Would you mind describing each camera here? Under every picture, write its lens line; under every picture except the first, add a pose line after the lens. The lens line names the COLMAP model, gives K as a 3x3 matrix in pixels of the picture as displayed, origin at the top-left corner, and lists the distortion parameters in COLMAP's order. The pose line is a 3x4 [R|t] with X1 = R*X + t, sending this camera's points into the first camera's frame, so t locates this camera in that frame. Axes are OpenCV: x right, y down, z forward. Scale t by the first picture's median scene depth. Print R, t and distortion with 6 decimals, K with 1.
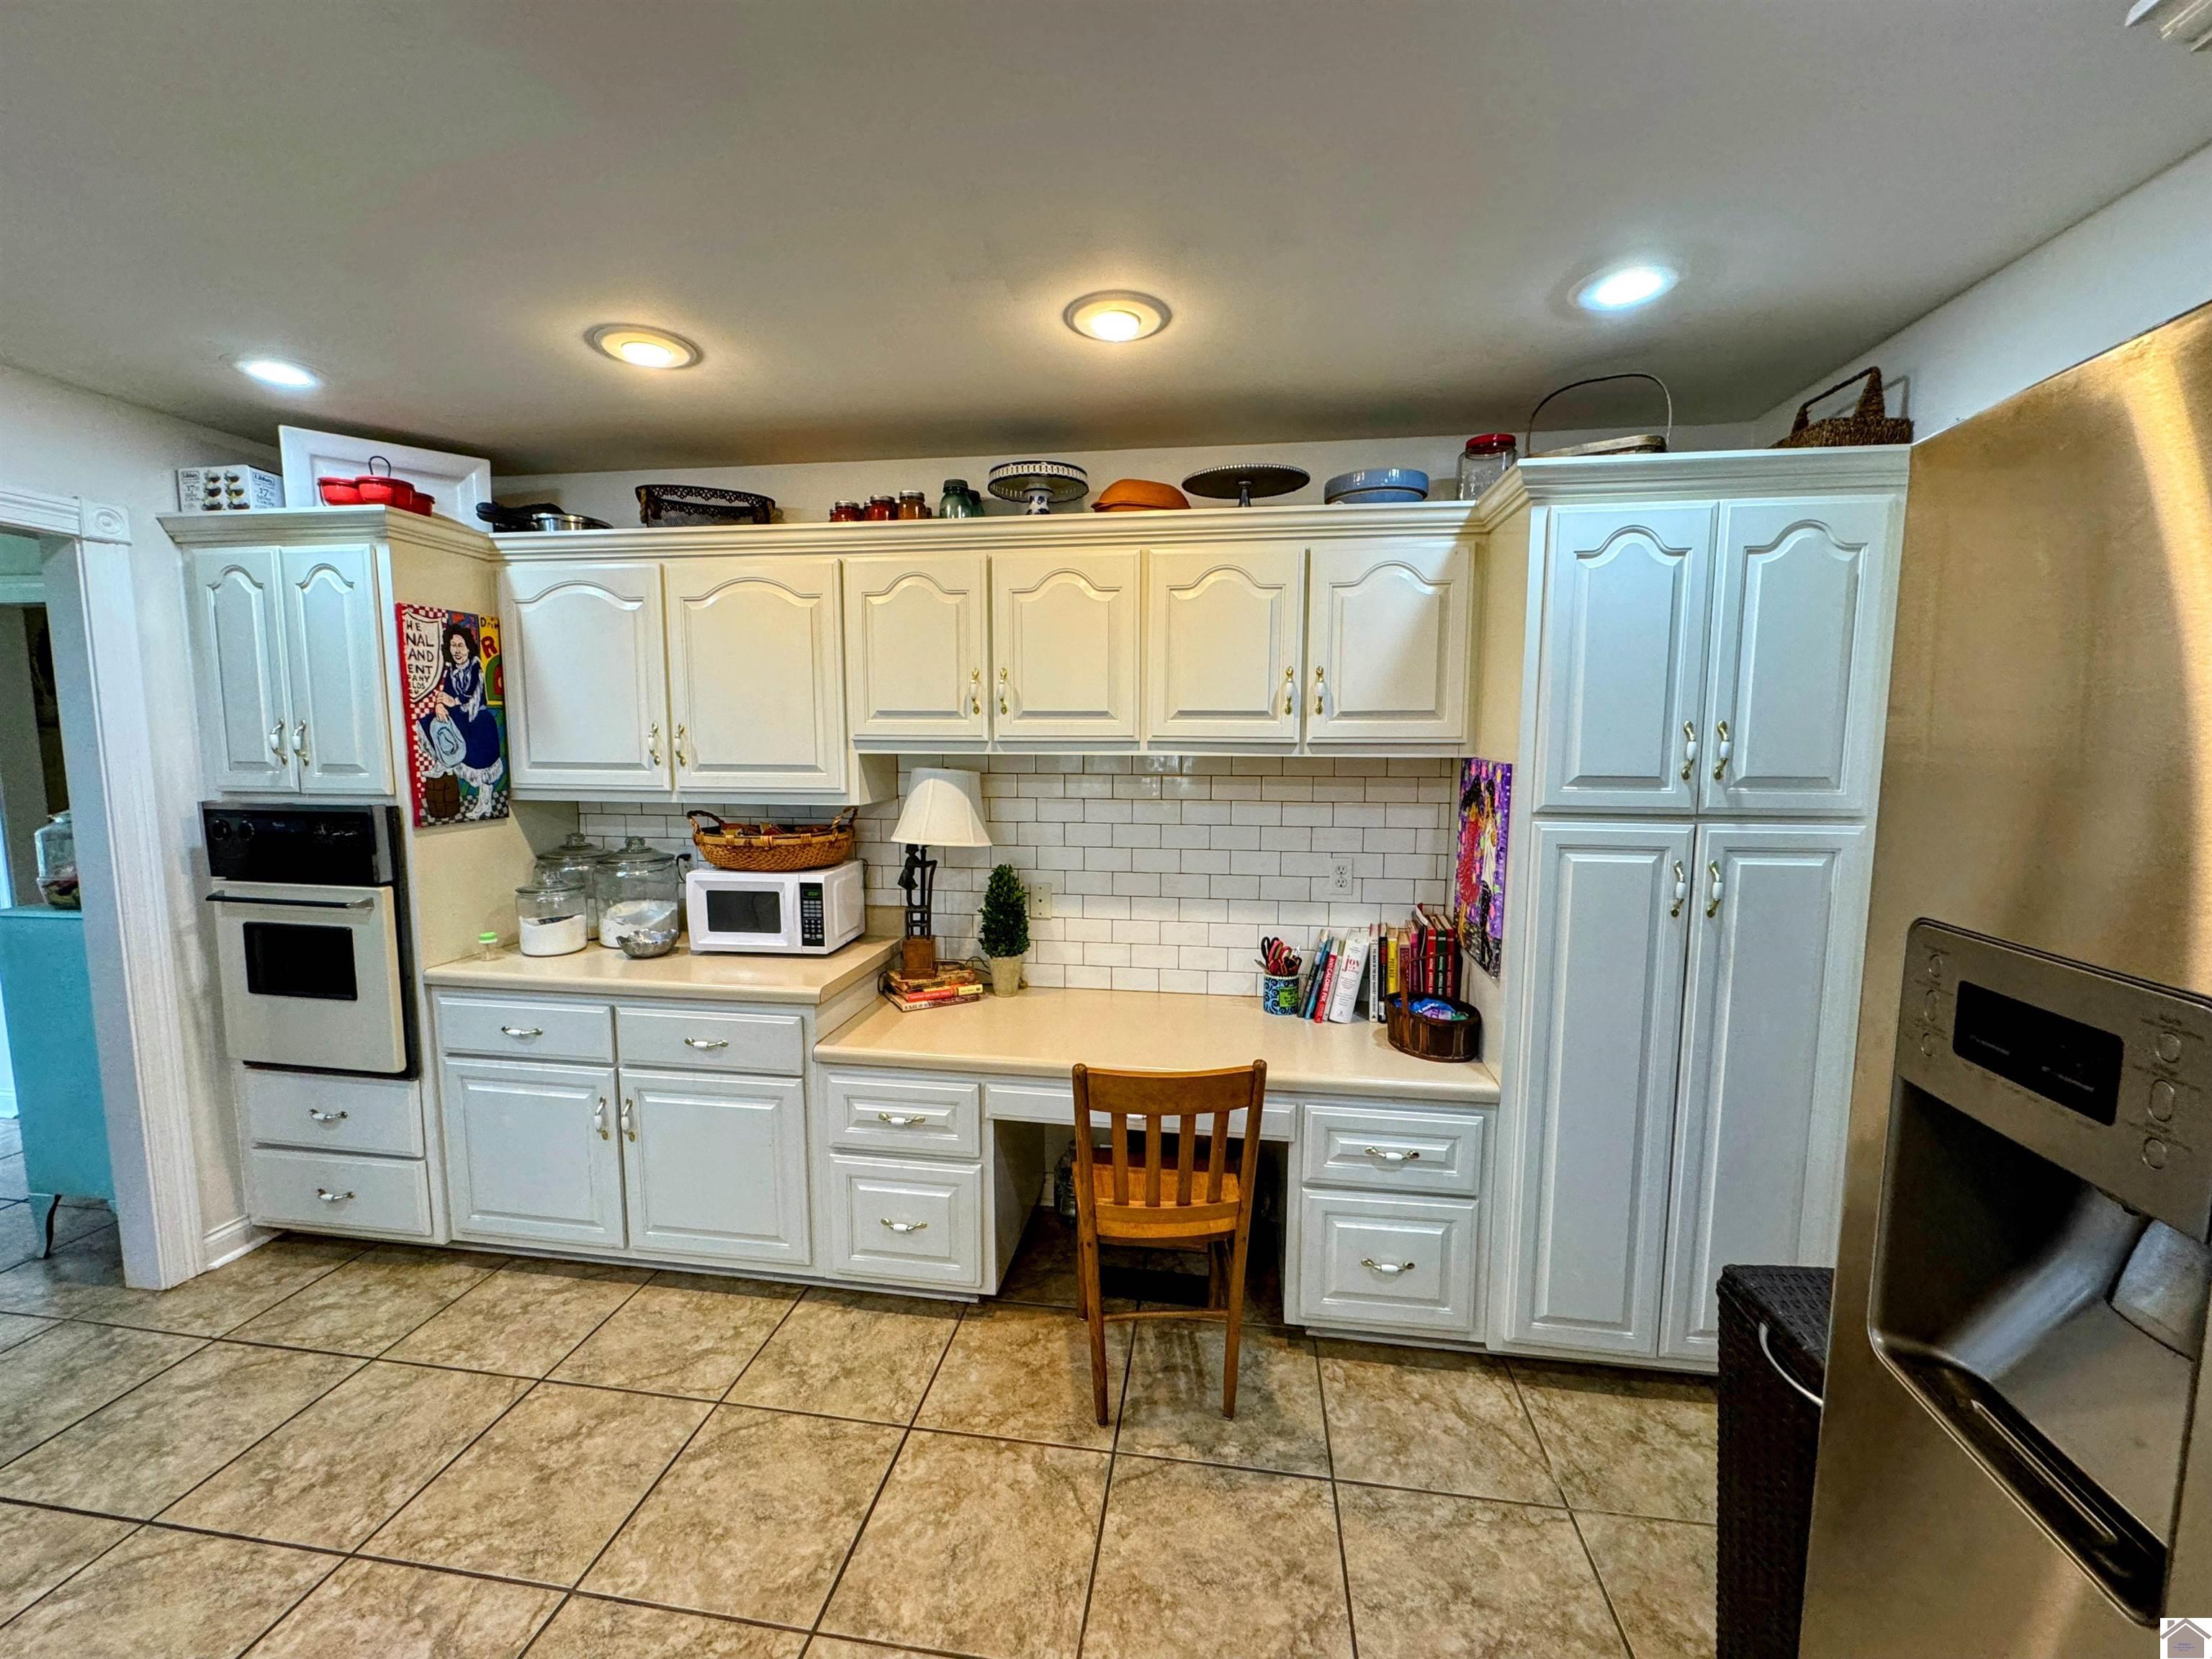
lens RADIAL K [[881.8, 0, 1106.0], [0, 881.8, 829.5], [0, 0, 1]] dist [-0.002047, 0.000268]
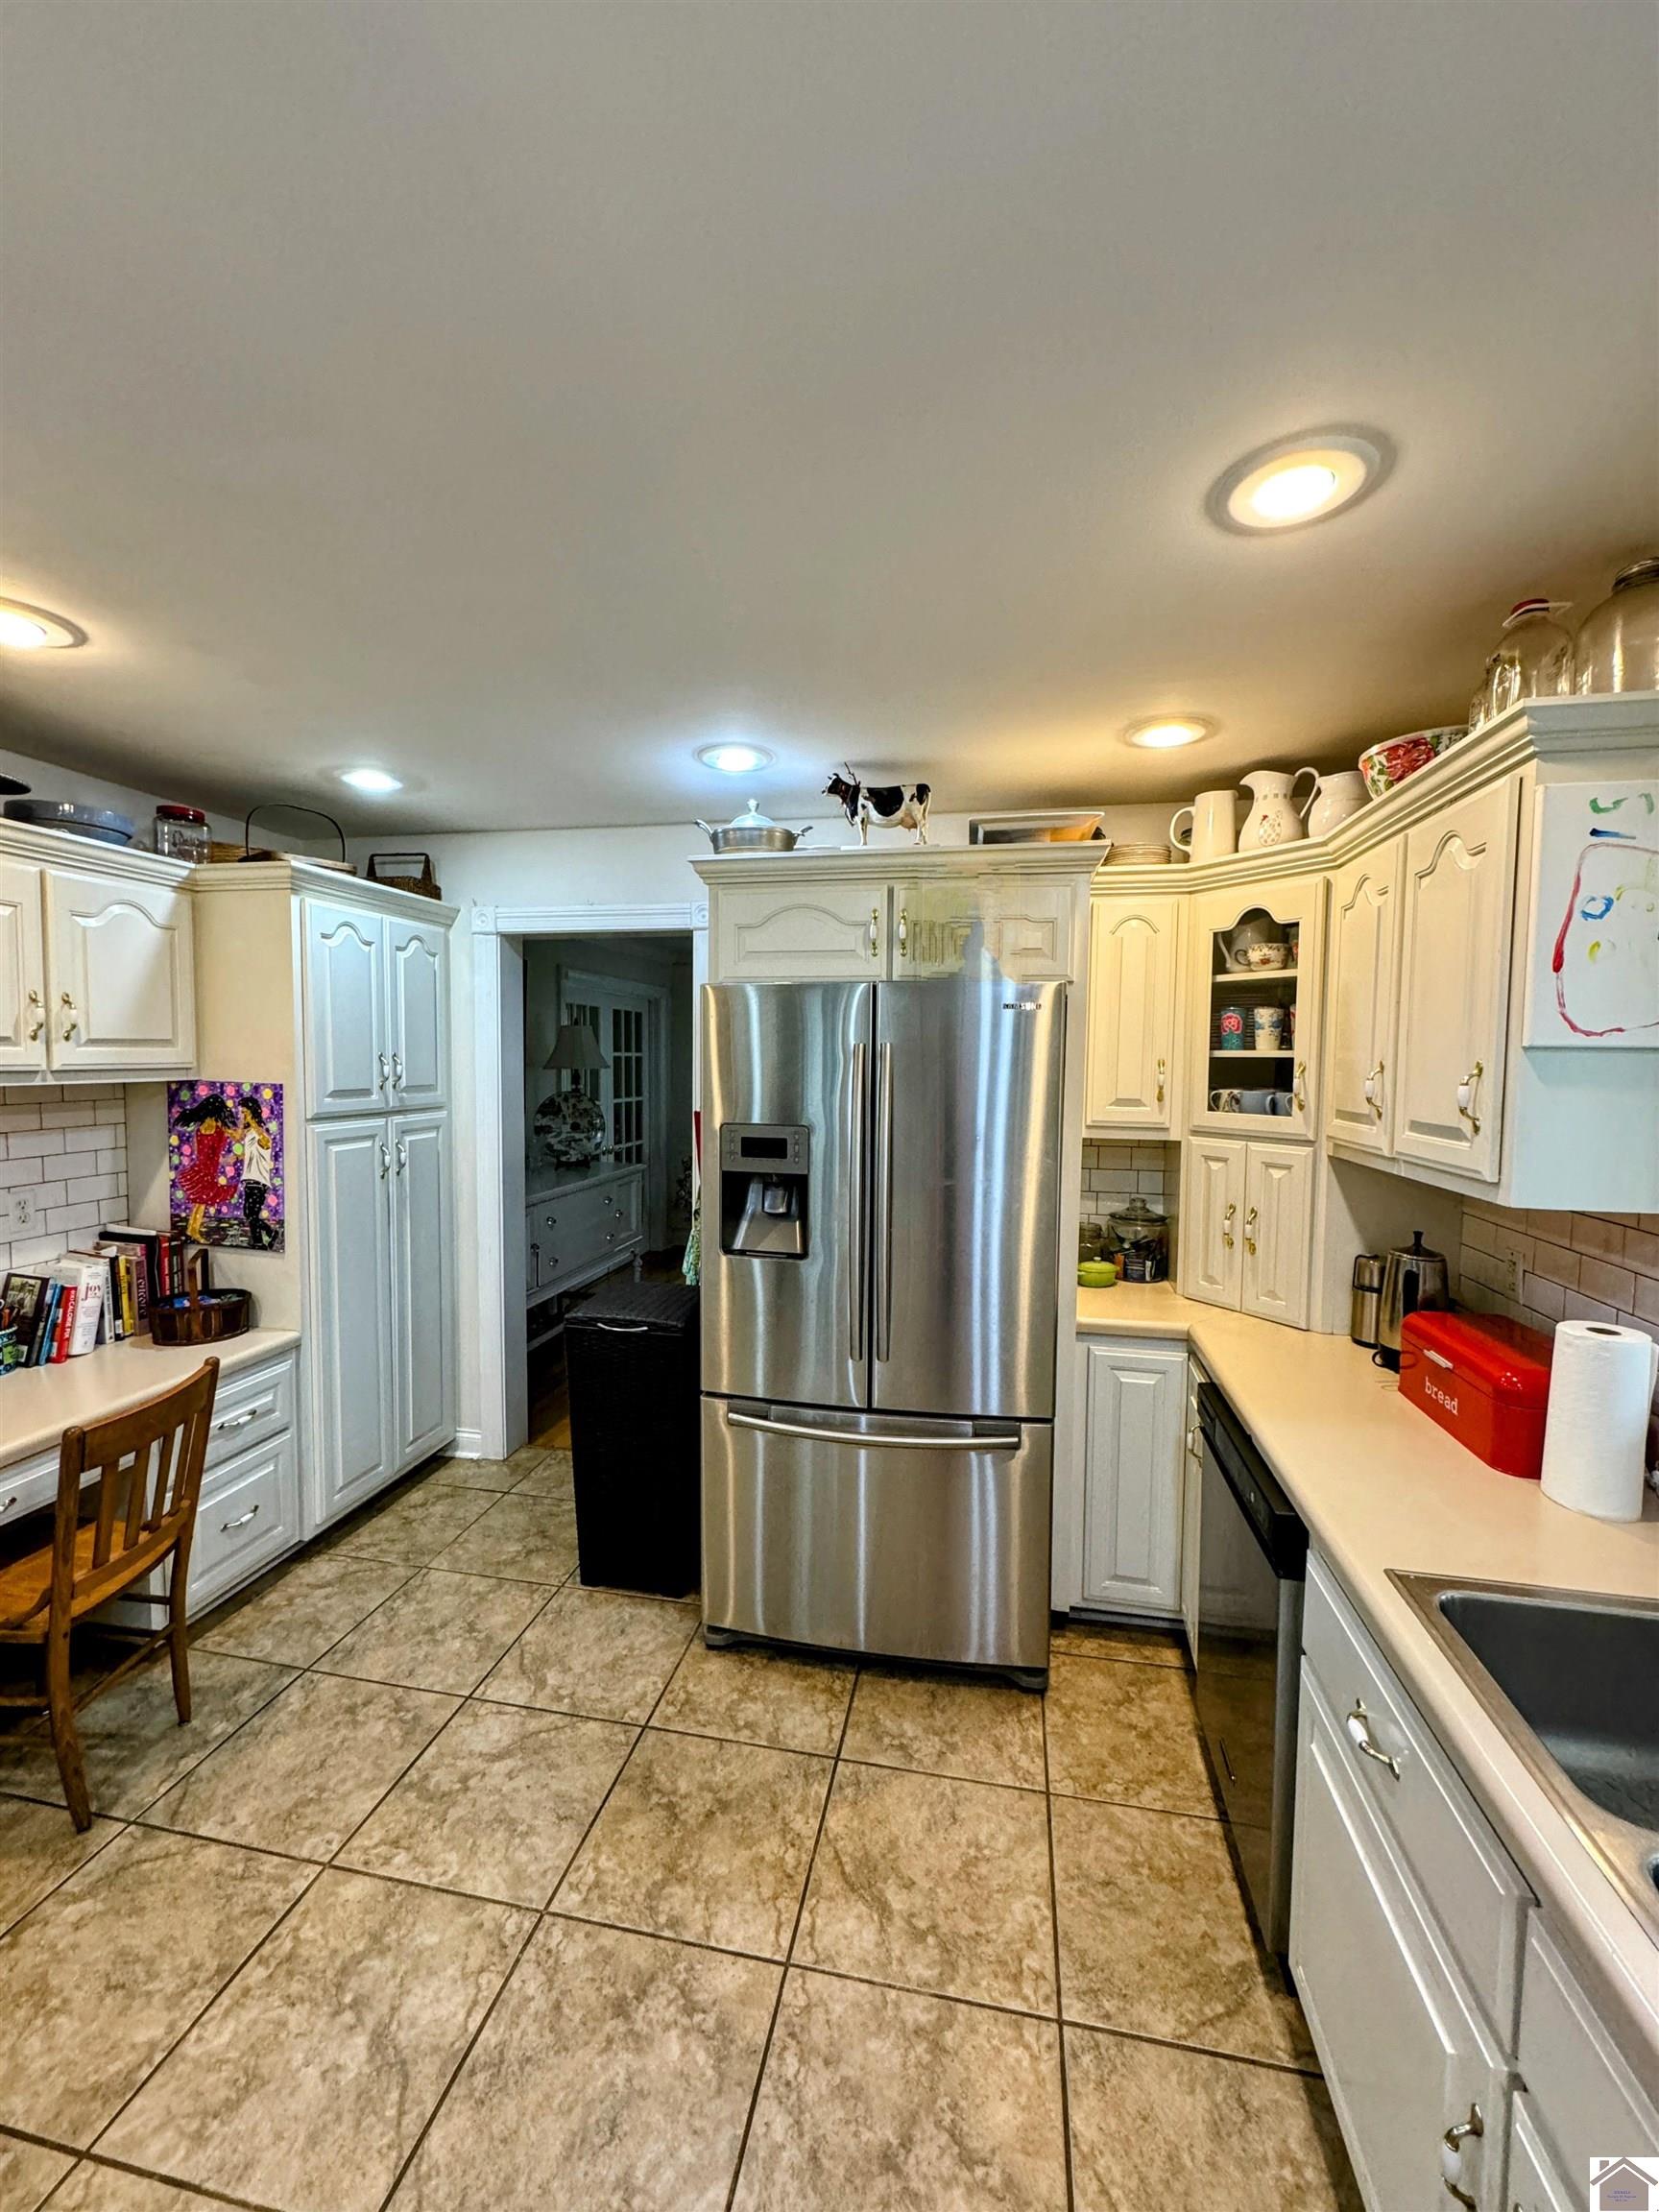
lens RADIAL K [[881.8, 0, 830.3], [0, 881.8, 1103.5], [0, 0, 1]] dist [-0.002047, 0.000268]
pose [[0.049697, -0.059260, 0.997005, -0.789756], [0.094794, 0.994012, 0.054357, -0.038693], [-0.994256, 0.091809, 0.055017, 0.120036]]
